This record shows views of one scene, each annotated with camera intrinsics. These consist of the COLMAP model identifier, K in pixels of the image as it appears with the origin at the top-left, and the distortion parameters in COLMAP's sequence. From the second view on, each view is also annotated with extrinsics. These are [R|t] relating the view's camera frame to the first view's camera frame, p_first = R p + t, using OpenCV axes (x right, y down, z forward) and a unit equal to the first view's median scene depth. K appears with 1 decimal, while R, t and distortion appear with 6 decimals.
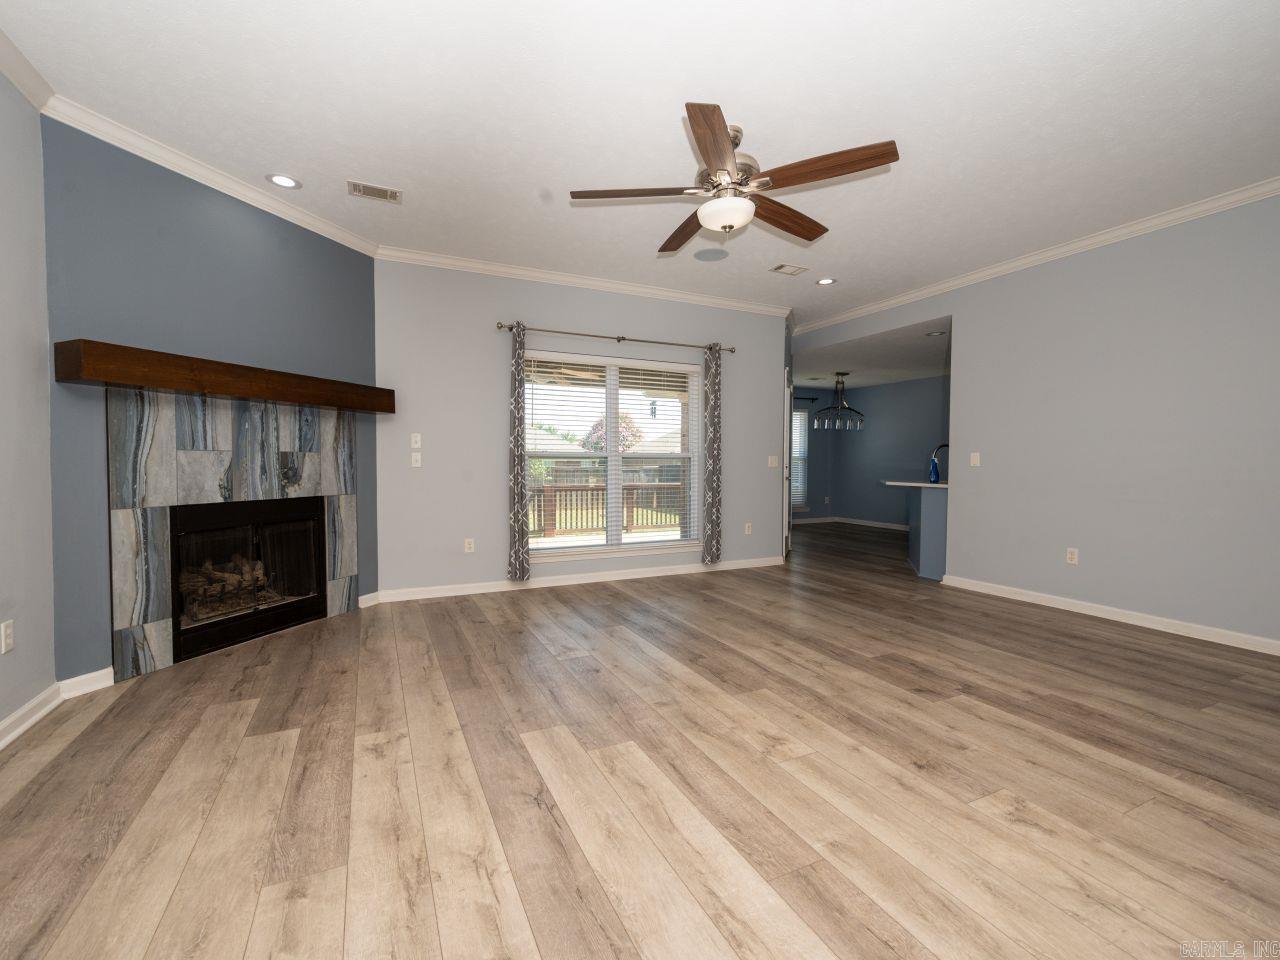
lens RADIAL K [[599.4, 0, 669.1], [0, 599.4, 464.5], [0, 0, 1]] dist [-0.001676, 0.000013]
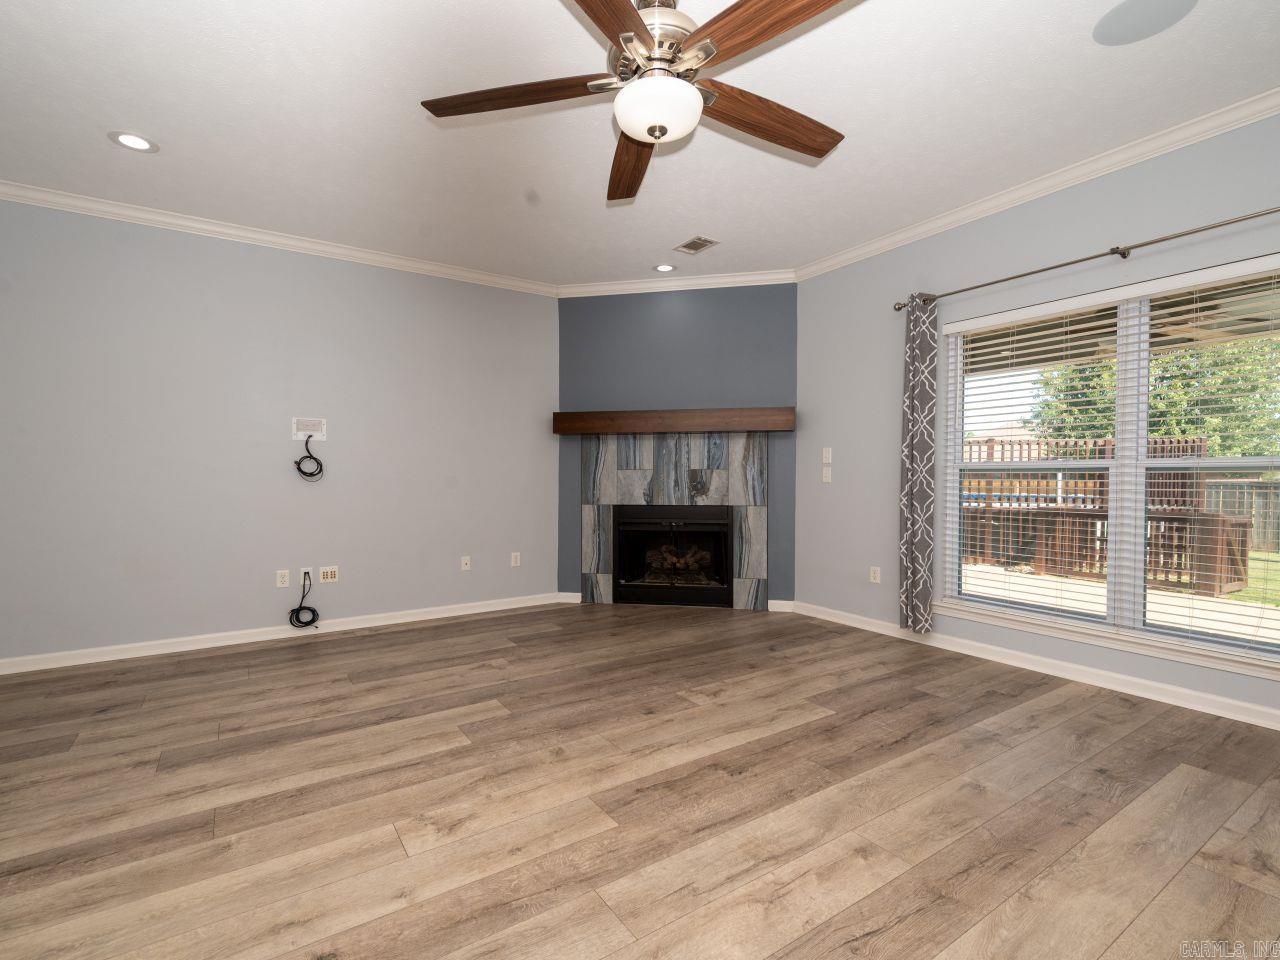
lens RADIAL K [[578.2, 0, 601.1], [0, 578.2, 477.9], [0, 0, 1]] dist [-0.000561, -0.000221]
pose [[0.076650, -0.000699, -0.997058, 0.713102], [-0.003583, 0.999993, -0.000976, -0.001053], [0.997052, 0.003647, 0.076647, 0.848211]]
